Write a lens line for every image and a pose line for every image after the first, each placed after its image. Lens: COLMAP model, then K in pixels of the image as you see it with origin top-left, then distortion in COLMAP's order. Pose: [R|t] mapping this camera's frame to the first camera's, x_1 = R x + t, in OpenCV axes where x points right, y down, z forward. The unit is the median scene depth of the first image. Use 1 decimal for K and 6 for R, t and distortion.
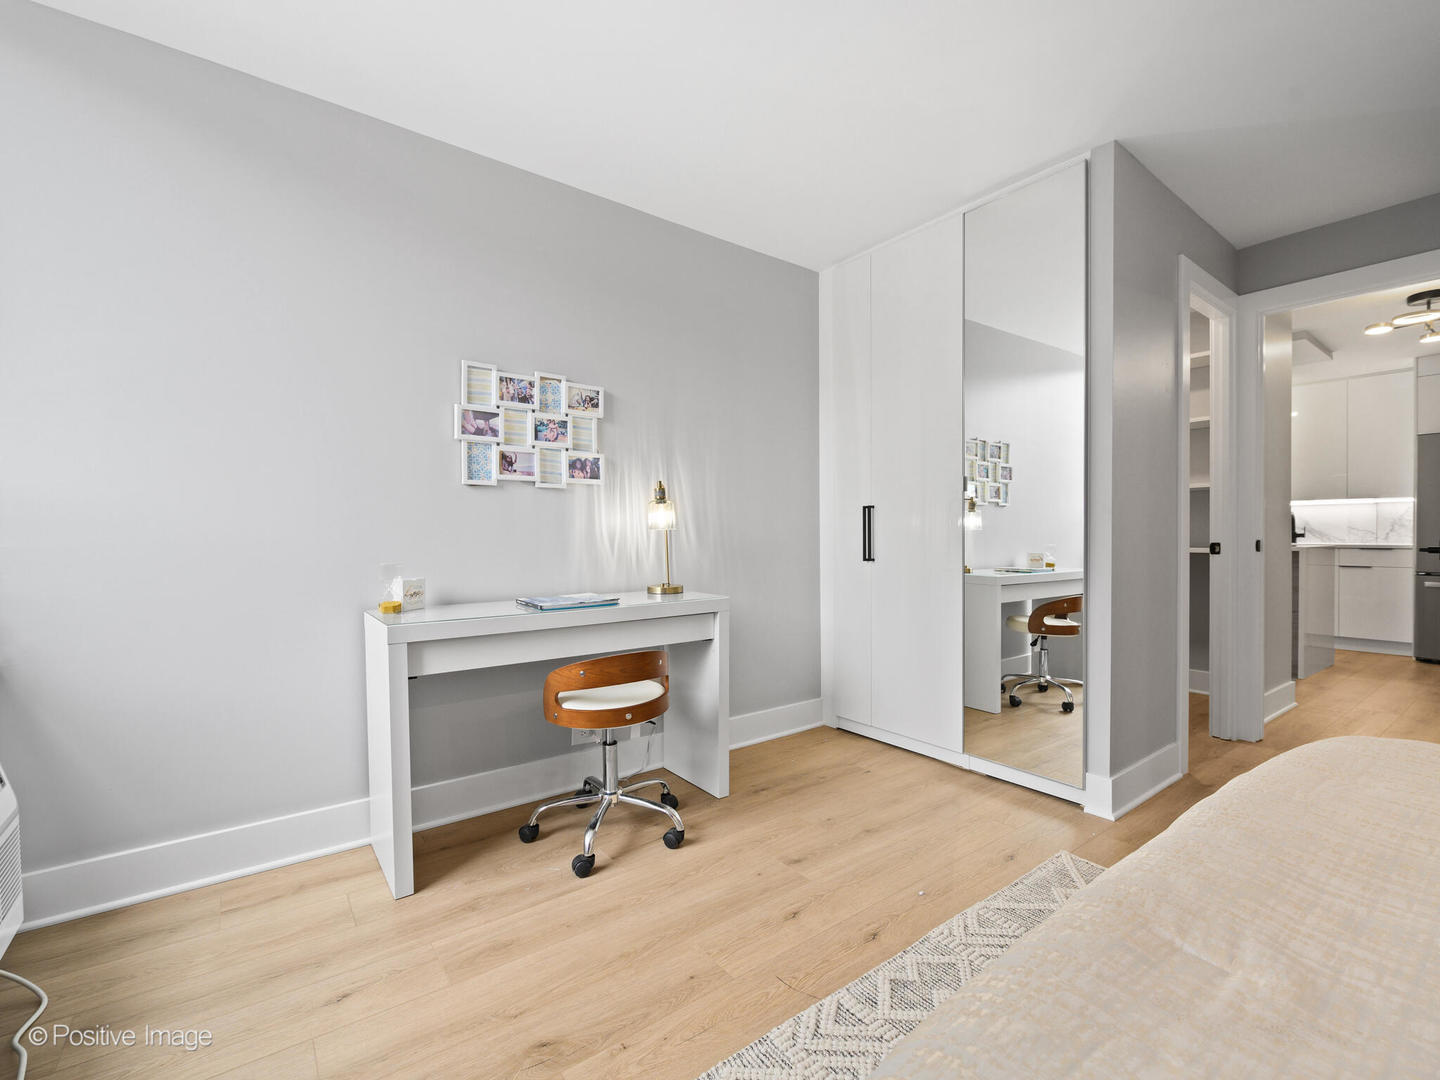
lens RADIAL K [[652.2, 0, 725.9], [0, 652.2, 544.9], [0, 0, 1]] dist [-0.002476, -0.000679]
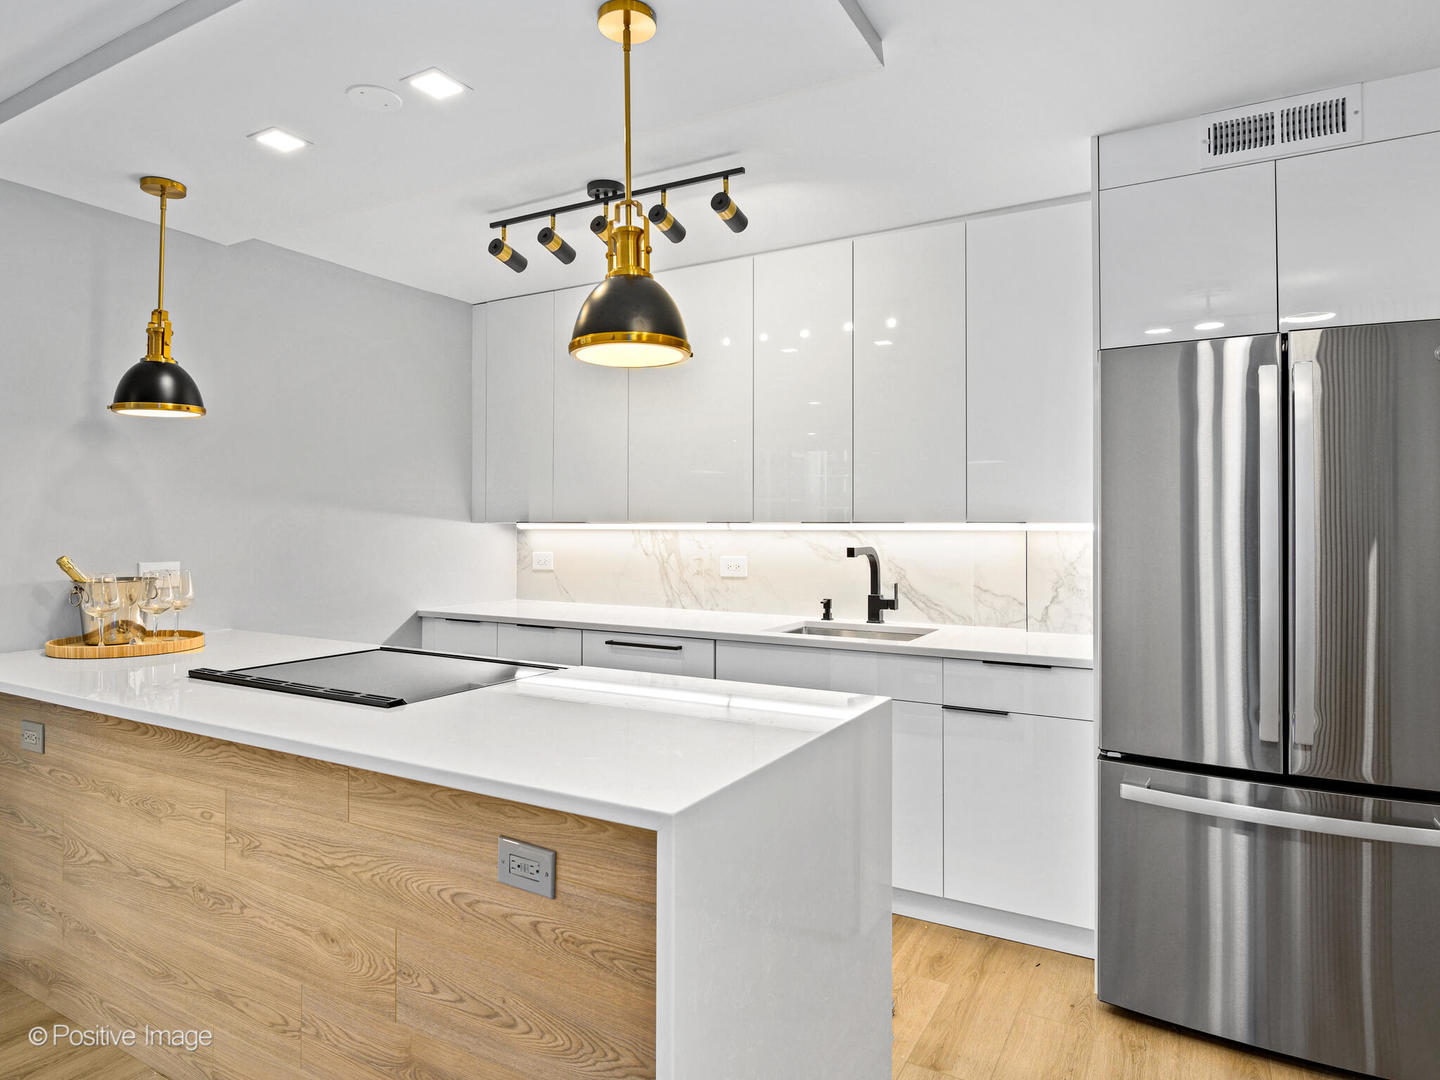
lens RADIAL K [[811.0, 0, 720.0], [0, 811.0, 540.0], [0, 0, 1]] dist [-0.001463, -0.000192]
pose [[0.929319, -0.002426, 0.369269, 0.649551], [0.005096, 0.999967, -0.006255, -0.058474], [-0.369242, 0.007694, 0.929301, 0.611625]]
